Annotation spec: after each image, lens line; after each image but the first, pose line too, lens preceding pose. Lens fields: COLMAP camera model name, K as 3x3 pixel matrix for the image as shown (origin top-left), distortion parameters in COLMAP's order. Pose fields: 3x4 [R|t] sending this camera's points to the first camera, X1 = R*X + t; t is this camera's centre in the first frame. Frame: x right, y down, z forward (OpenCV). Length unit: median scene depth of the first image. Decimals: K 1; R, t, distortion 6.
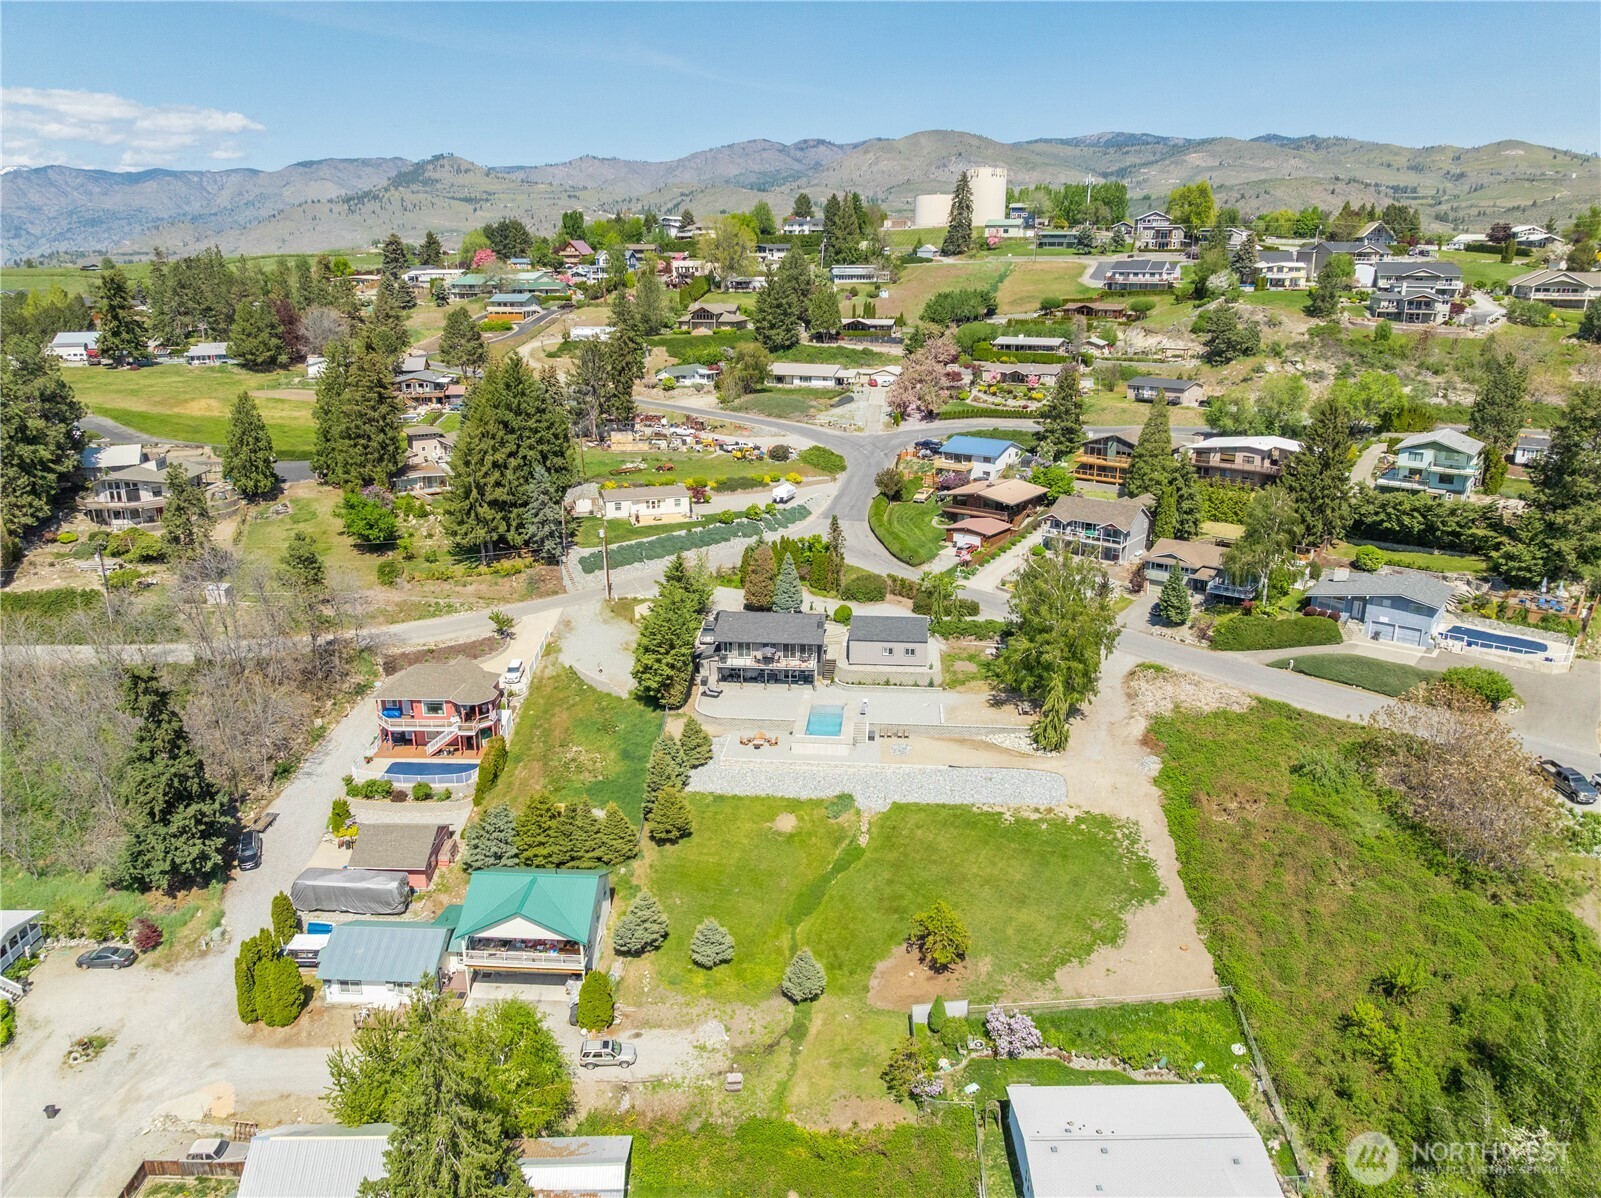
lens RADIAL K [[1127.4, 0, 805.0], [0, 1127.4, 599.8], [0, 0, 1]] dist [-0.044414, 0.012608]
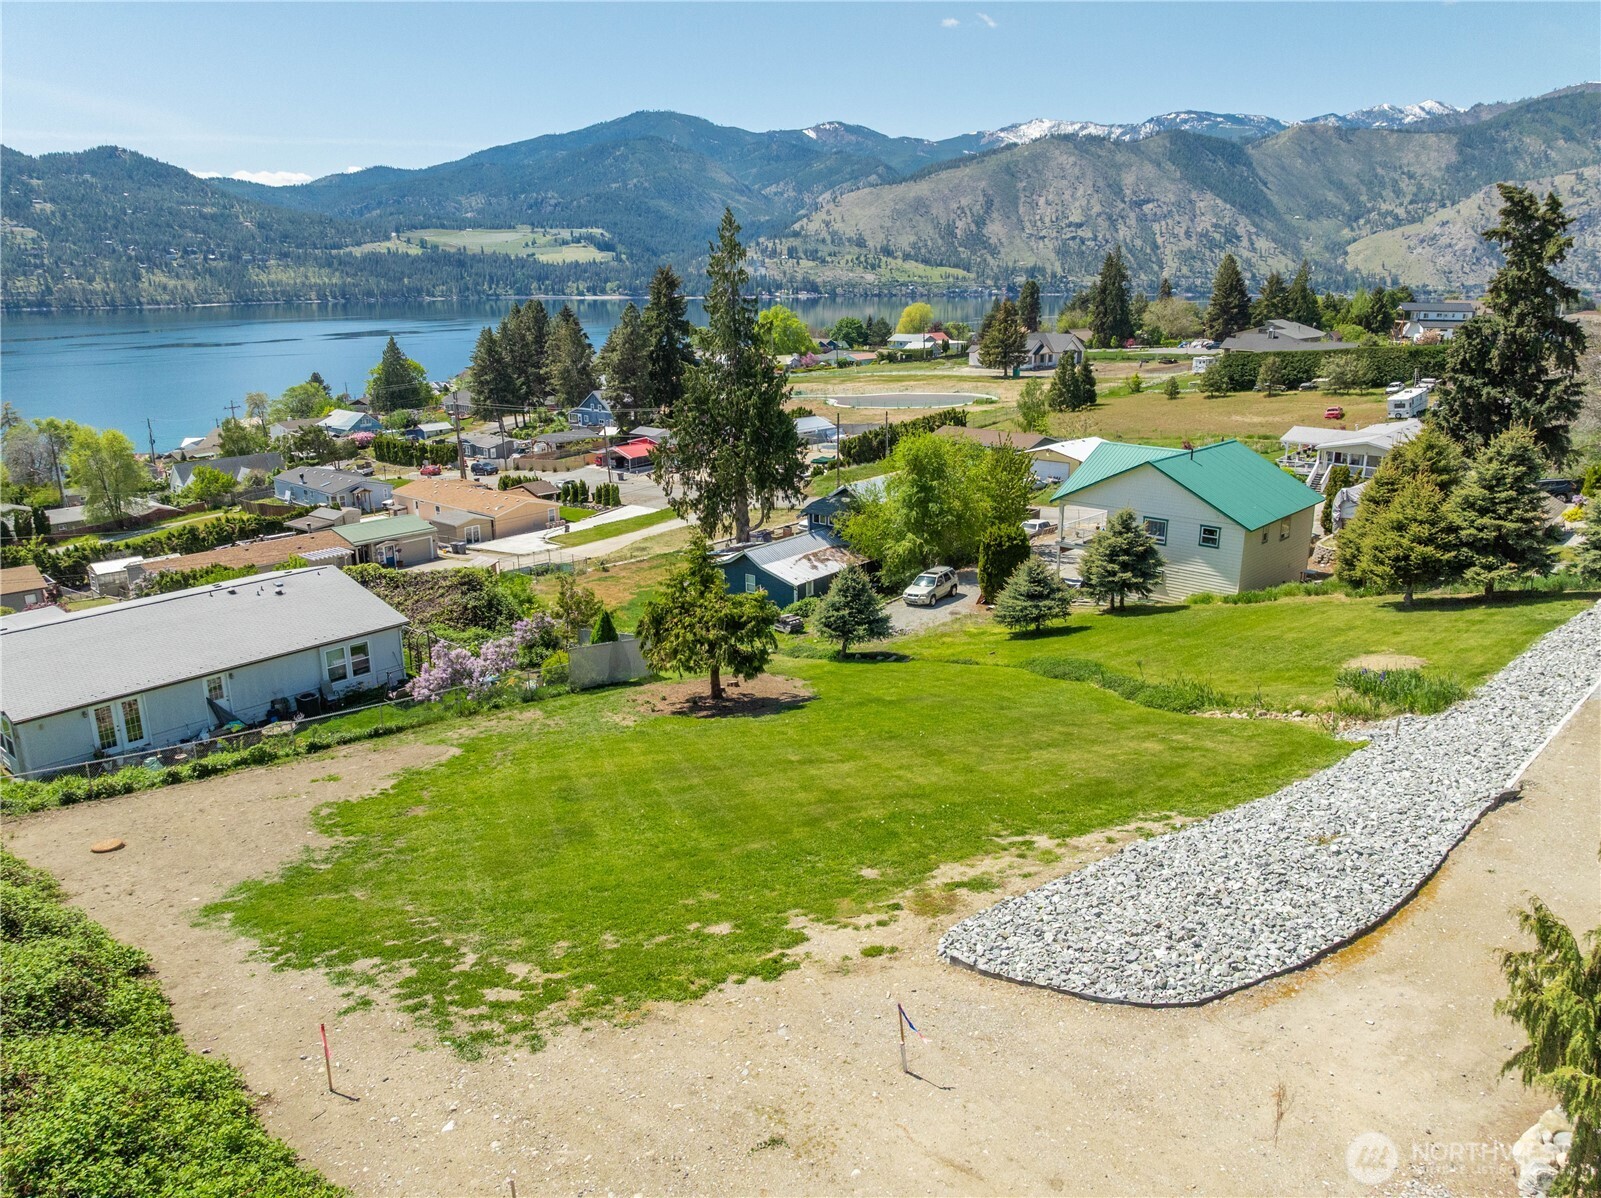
lens RADIAL K [[1127.4, 0, 803.7], [0, 1127.4, 605.3], [0, 0, 1]] dist [-0.044414, 0.012608]
pose [[-0.644053, 0.217379, -0.733445, 0.242487], [-0.224064, 0.863121, 0.452568, 0.046347], [0.731430, 0.455817, -0.507189, 0.721525]]
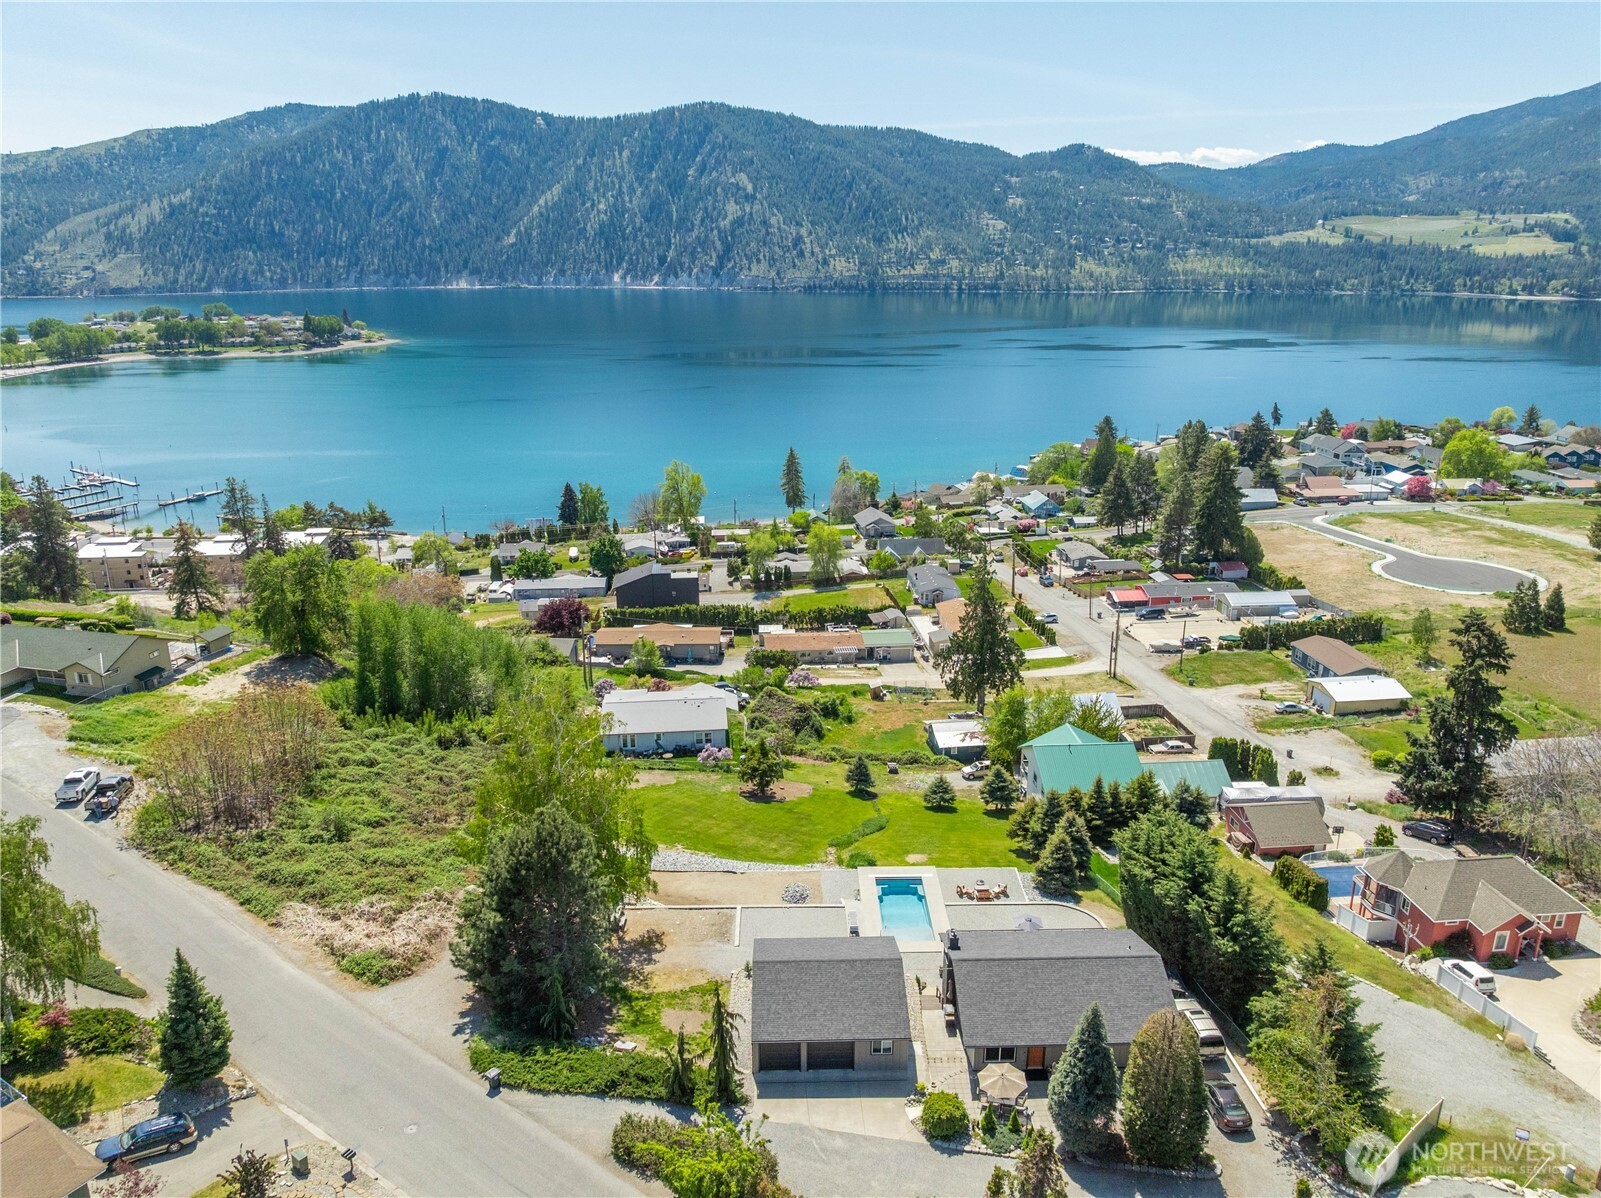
lens RADIAL K [[1127.4, 0, 802.6], [0, 1127.4, 606.5], [0, 0, 1]] dist [-0.044414, 0.012608]
pose [[-0.994447, 0.035181, -0.099188, 0.112666], [-0.027688, 0.821812, 0.569085, -0.348857], [0.101535, 0.568671, -0.816275, 1.136998]]
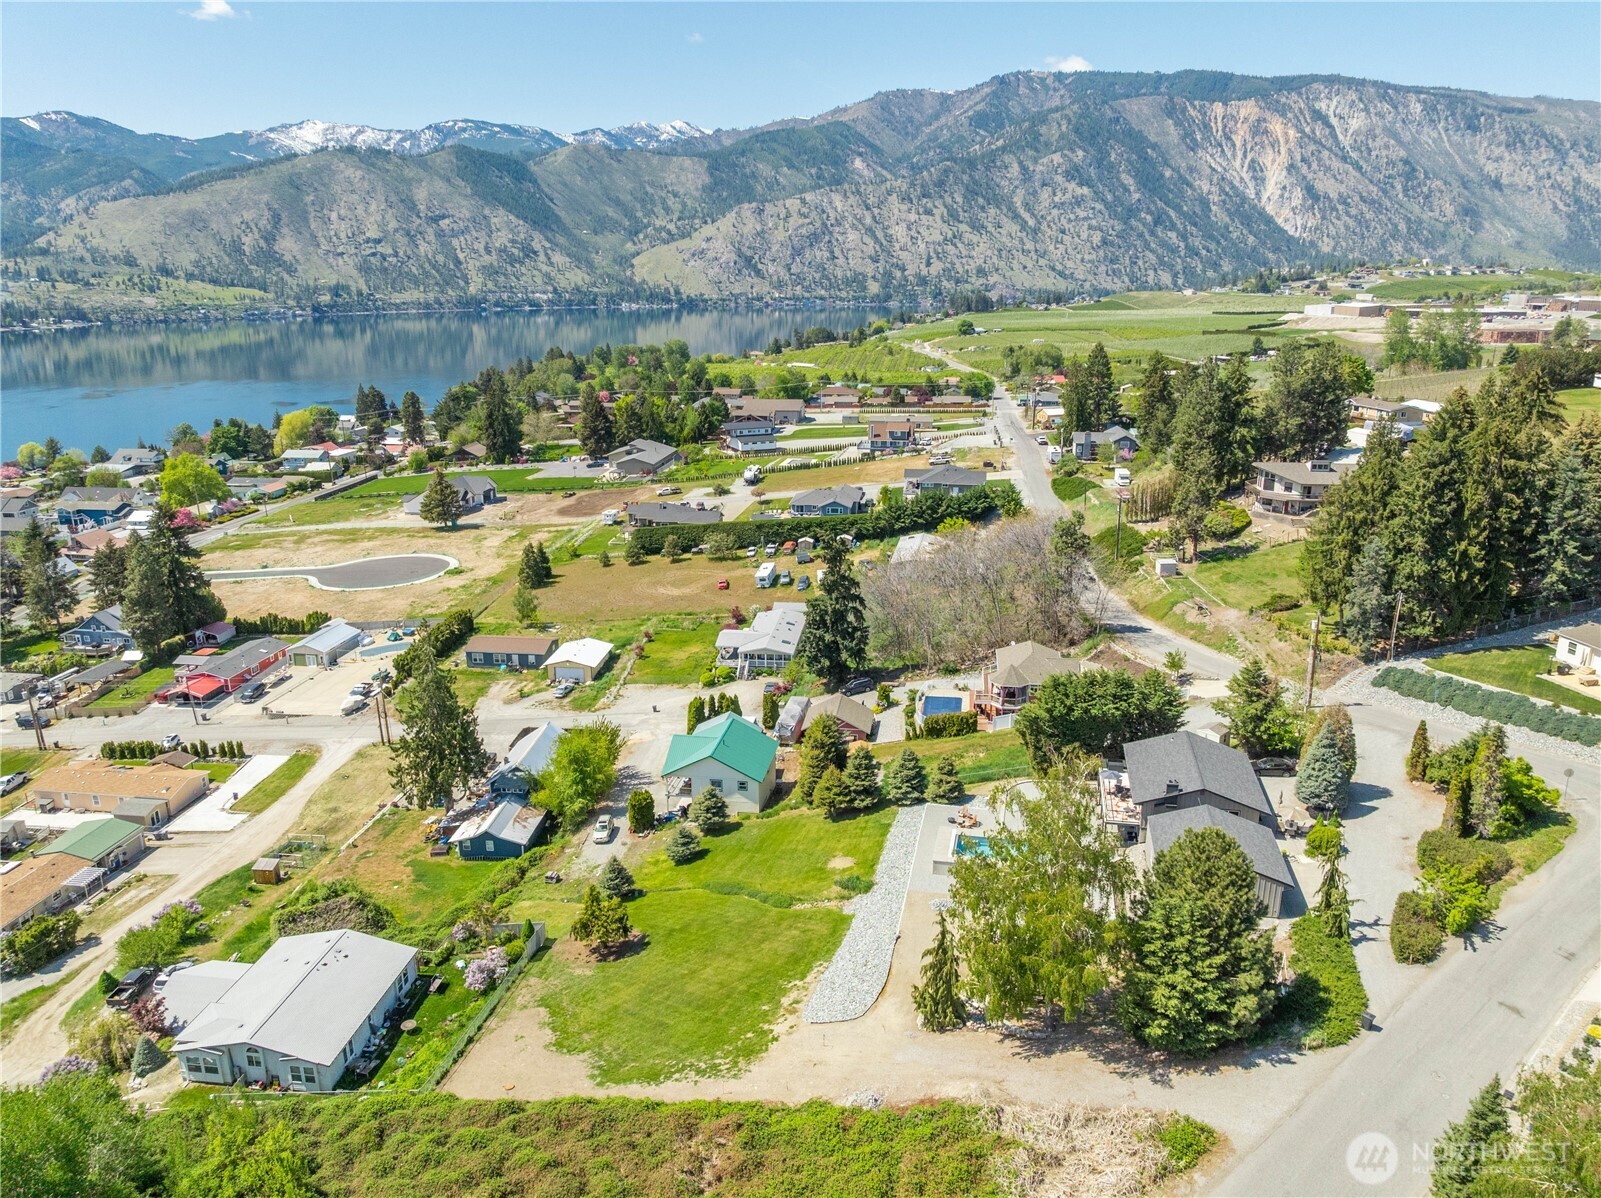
lens RADIAL K [[1127.4, 0, 804.3], [0, 1127.4, 602.5], [0, 0, 1]] dist [-0.044414, 0.012608]
pose [[-0.115036, 0.279256, -0.953301, 0.587001], [-0.289512, 0.908584, 0.301093, -0.199000], [0.950236, 0.310629, -0.023672, 0.643263]]
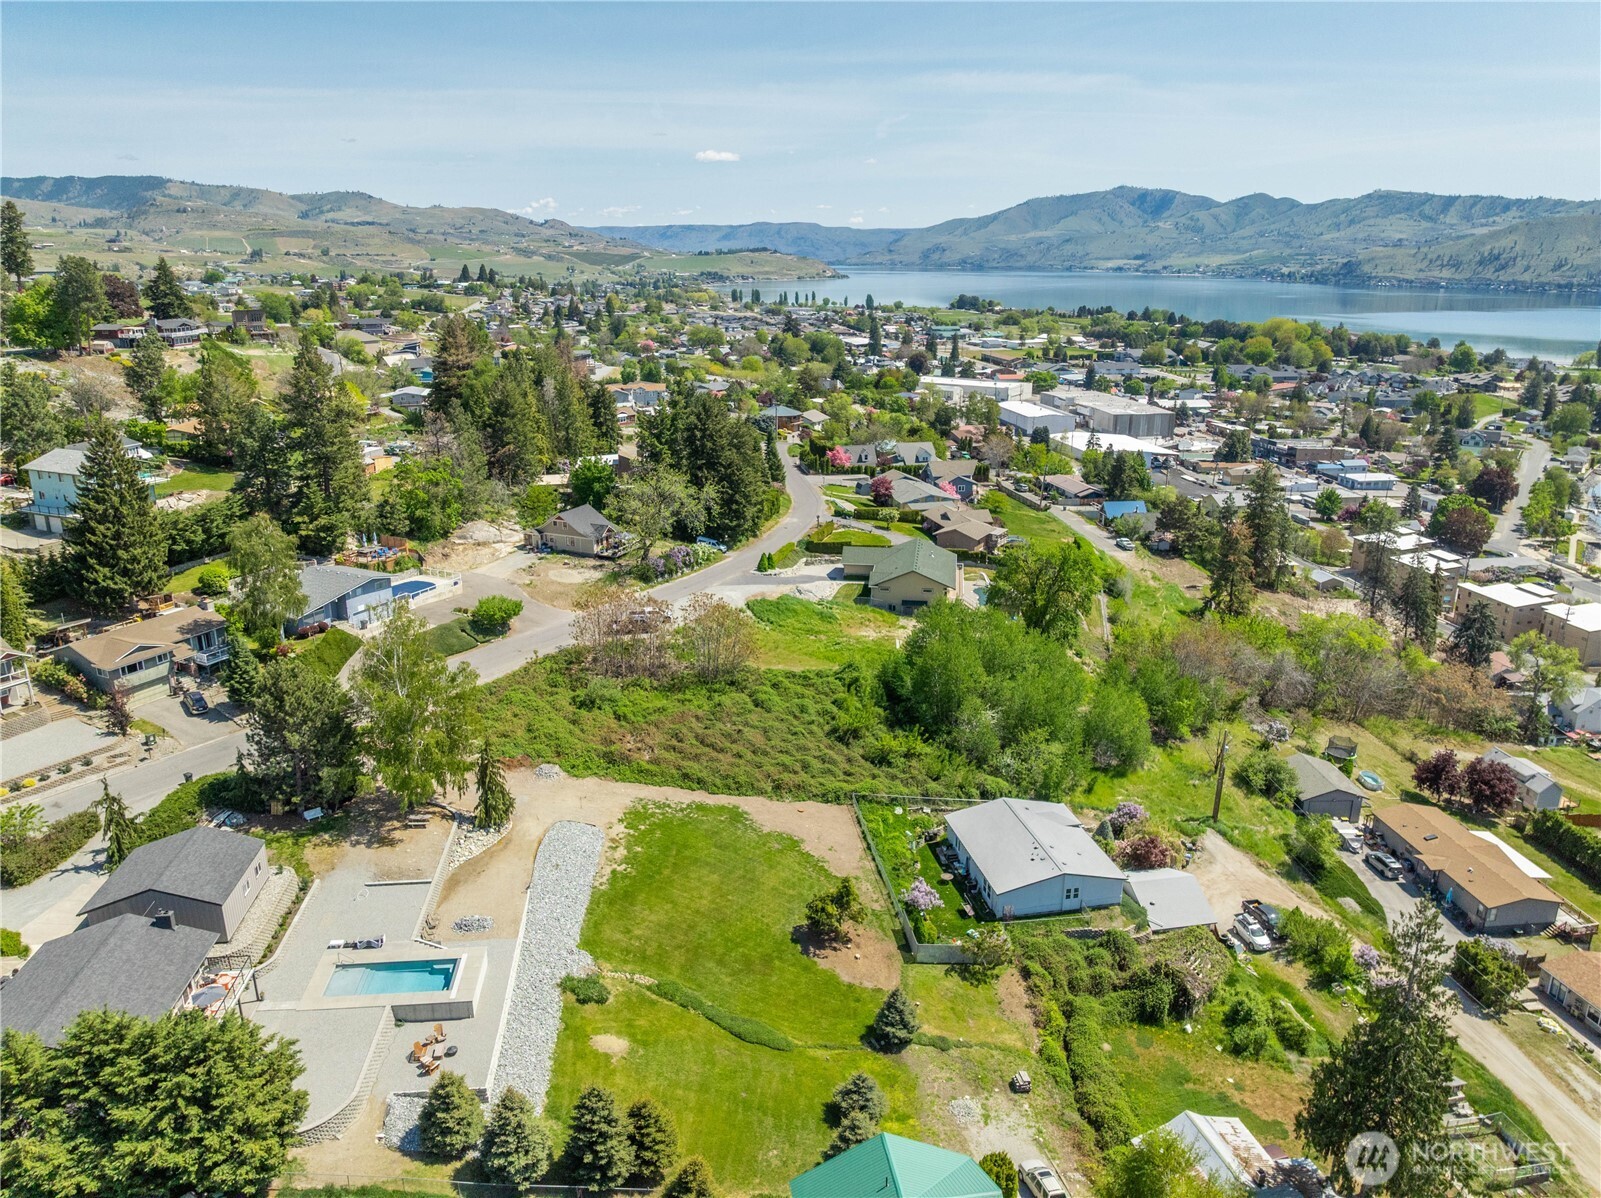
lens RADIAL K [[1127.4, 0, 804.7], [0, 1127.4, 585.2], [0, 0, 1]] dist [-0.044414, 0.012608]
pose [[-0.200539, -0.274821, 0.940349, -0.441717], [0.285908, 0.901647, 0.324483, -0.183418], [-0.937038, 0.333925, -0.102242, 0.598183]]
